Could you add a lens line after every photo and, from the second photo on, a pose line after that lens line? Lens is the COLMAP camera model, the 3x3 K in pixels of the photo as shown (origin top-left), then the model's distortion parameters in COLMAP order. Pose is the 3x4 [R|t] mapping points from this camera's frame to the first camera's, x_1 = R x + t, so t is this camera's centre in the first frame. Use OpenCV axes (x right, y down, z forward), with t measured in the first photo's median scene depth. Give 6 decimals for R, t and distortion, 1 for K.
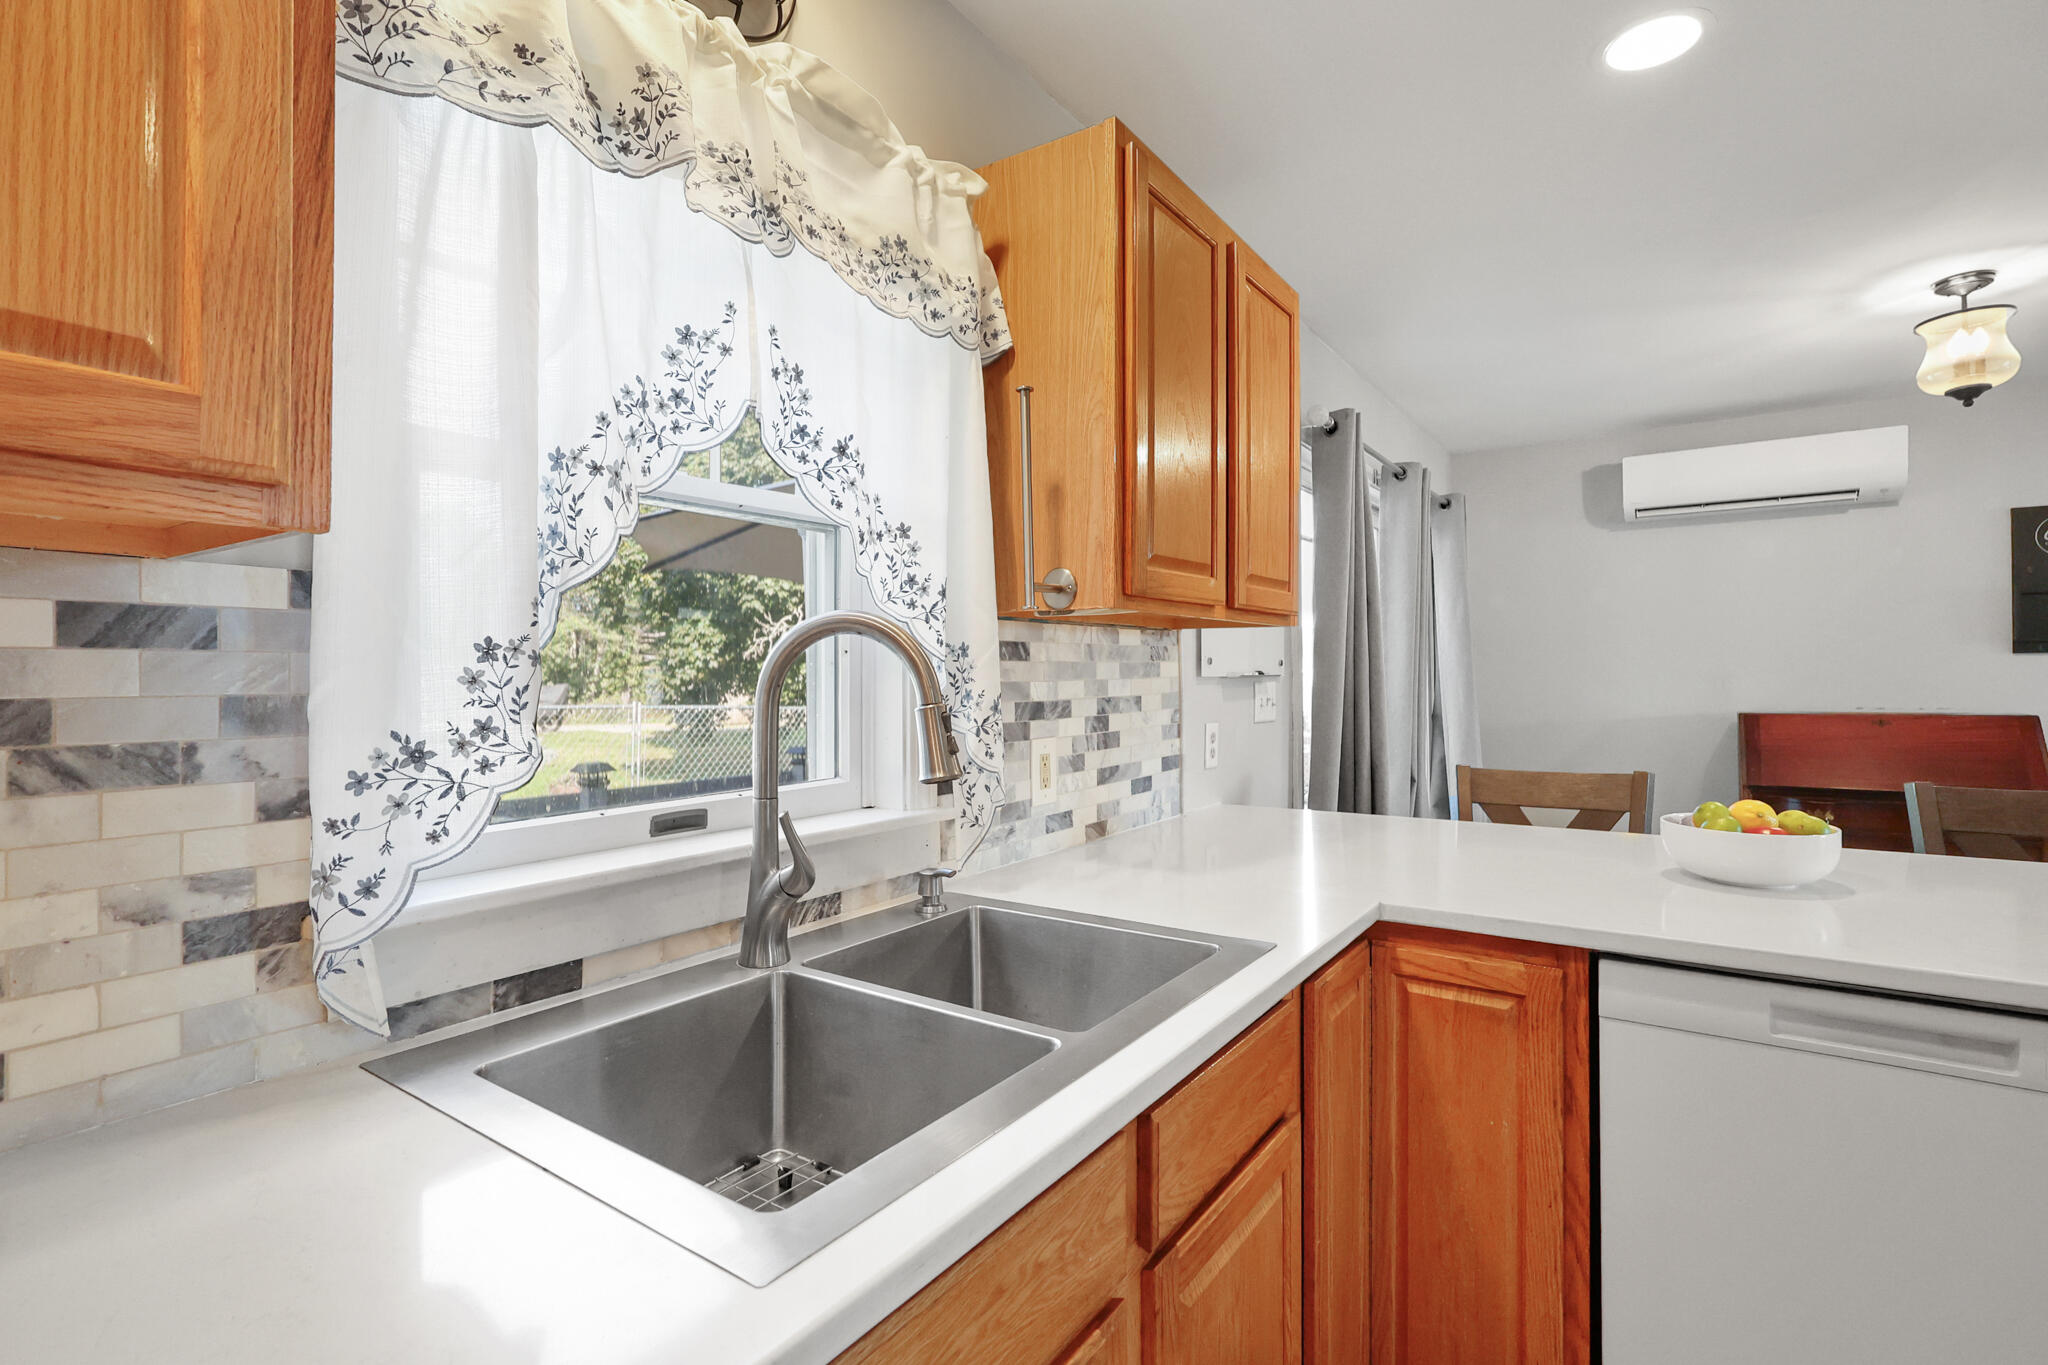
lens RADIAL K [[964.4, 0, 1024.7], [0, 964.4, 660.5], [0, 0, 1]] dist [-0.000868, 0.000775]
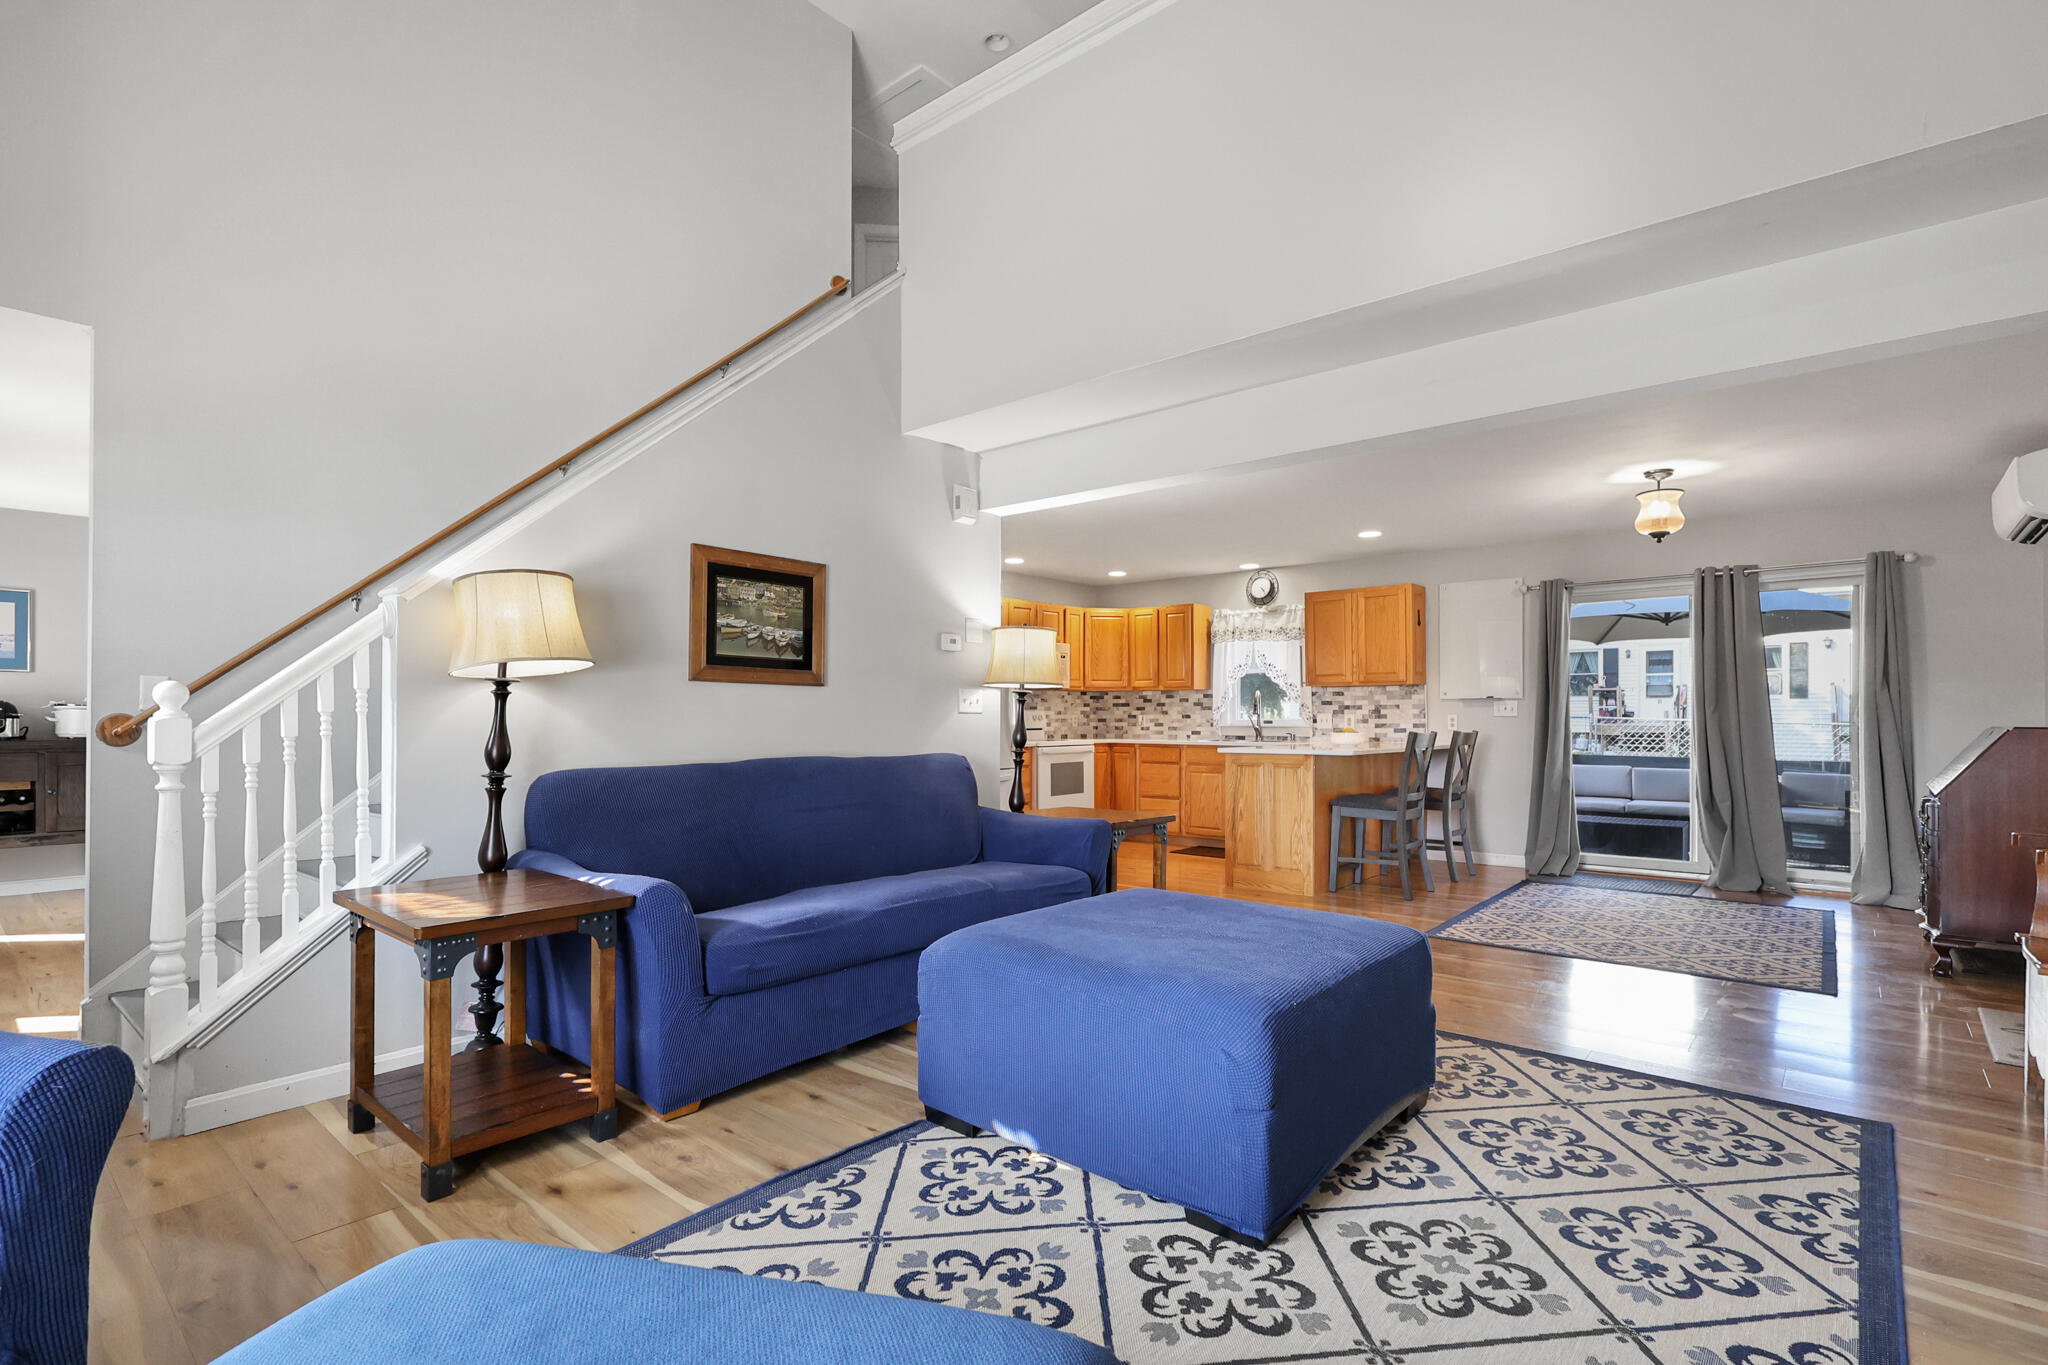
lens RADIAL K [[964.4, 0, 1007.2], [0, 964.4, 706.2], [0, 0, 1]] dist [-0.000868, 0.000775]
pose [[-0.125437, -0.000137, -0.992102, 4.257203], [0.017565, 0.999843, -0.002359, 0.028757], [0.991946, -0.017723, -0.125415, 0.039220]]
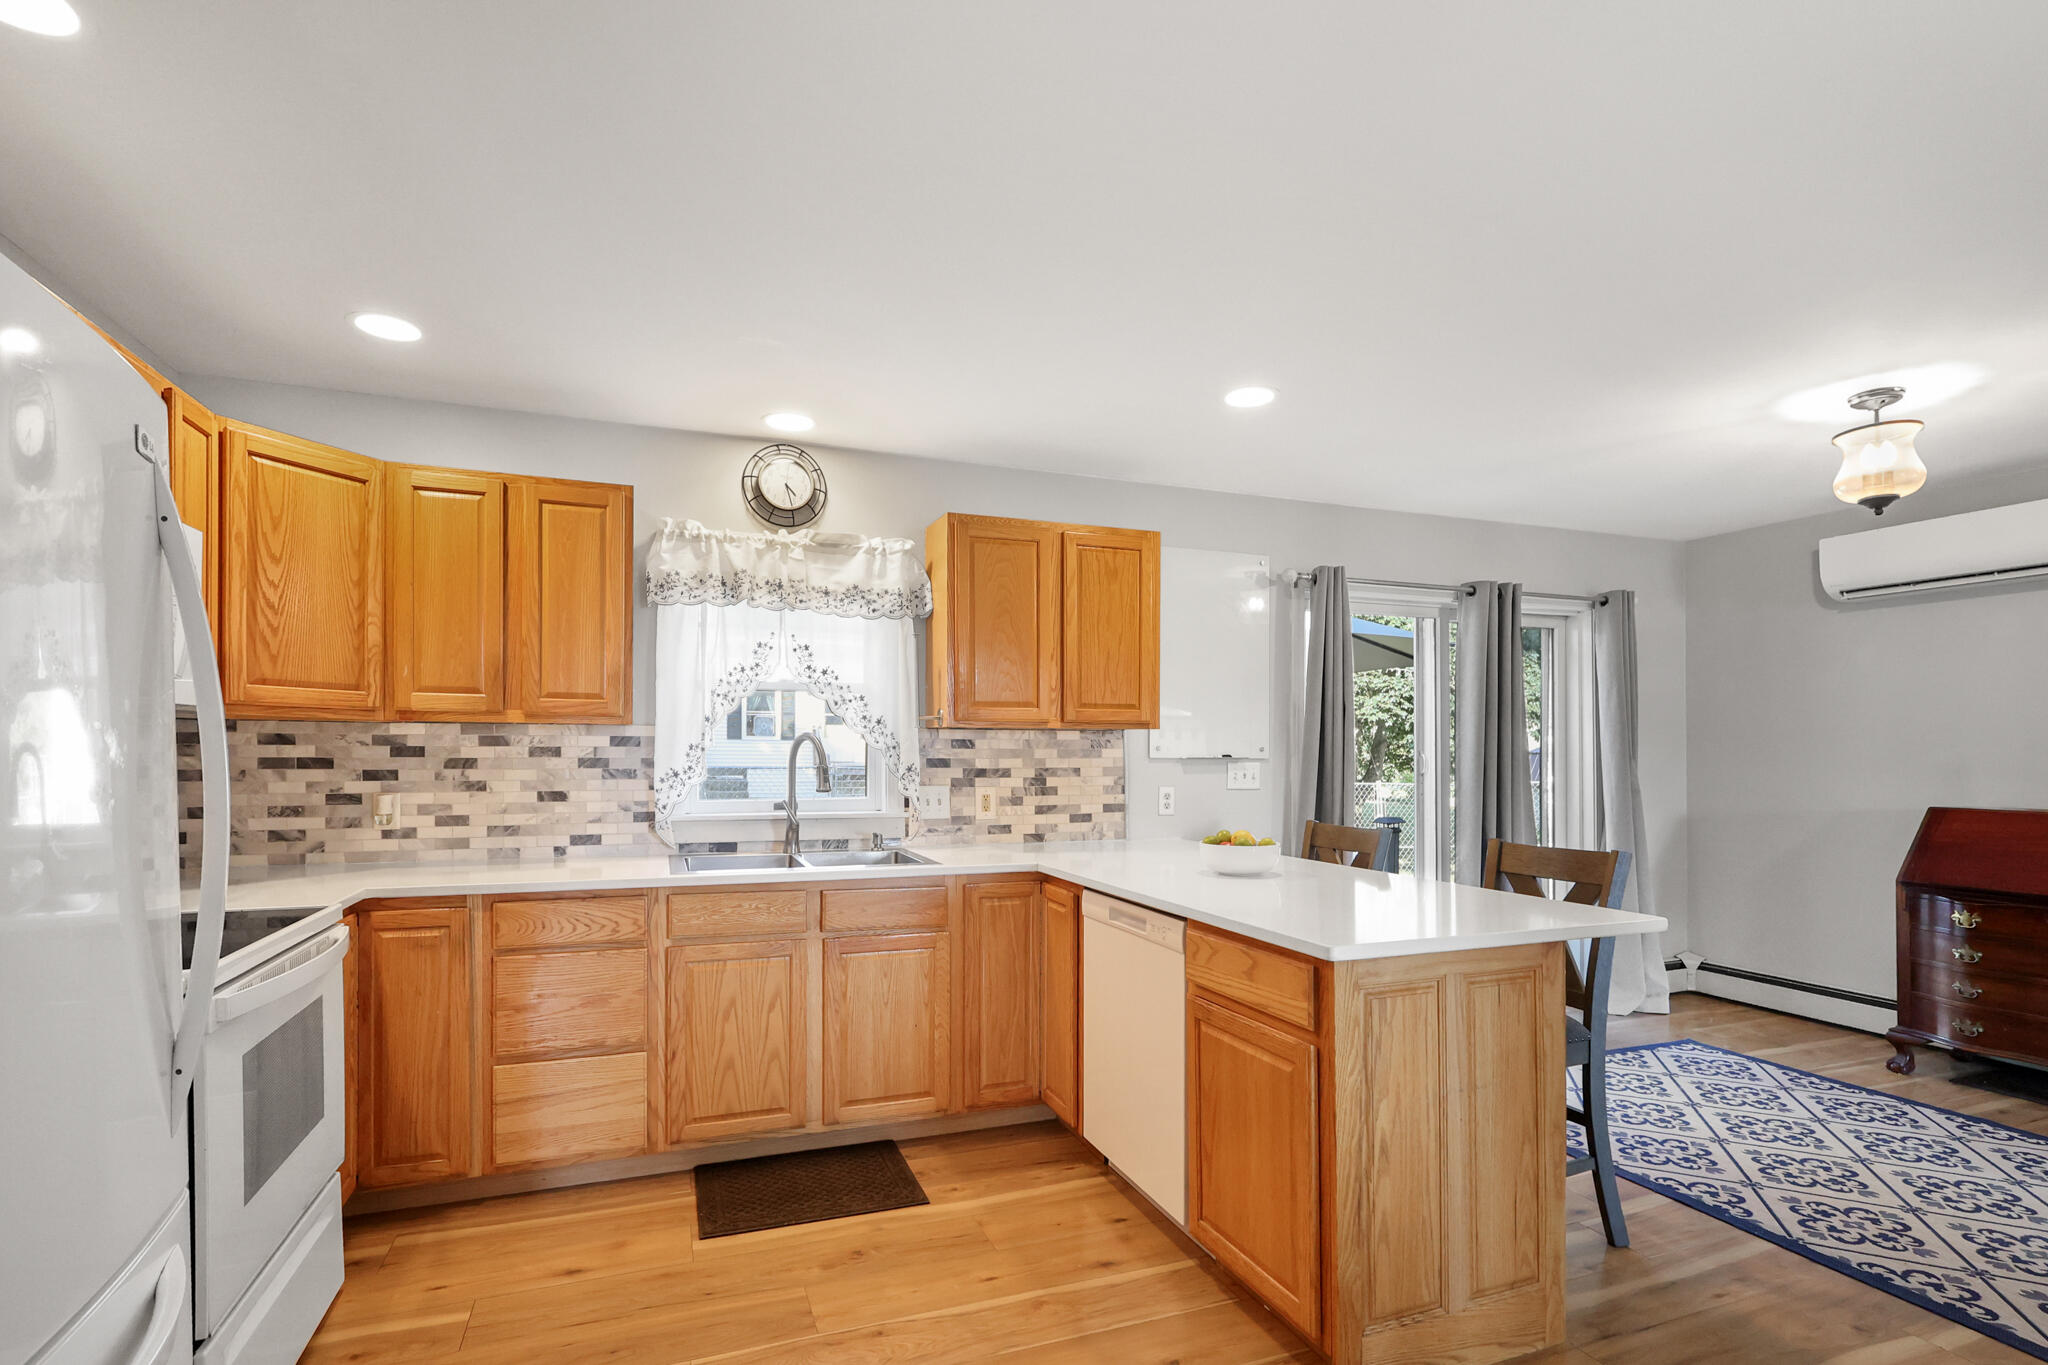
lens RADIAL K [[964.4, 0, 996.9], [0, 964.4, 744.9], [0, 0, 1]] dist [-0.000868, 0.000775]
pose [[0.814881, 0.010365, -0.579536, 1.168821], [-0.003352, 0.999908, 0.013170, -0.032796], [0.579619, -0.008790, 0.814840, -0.614371]]
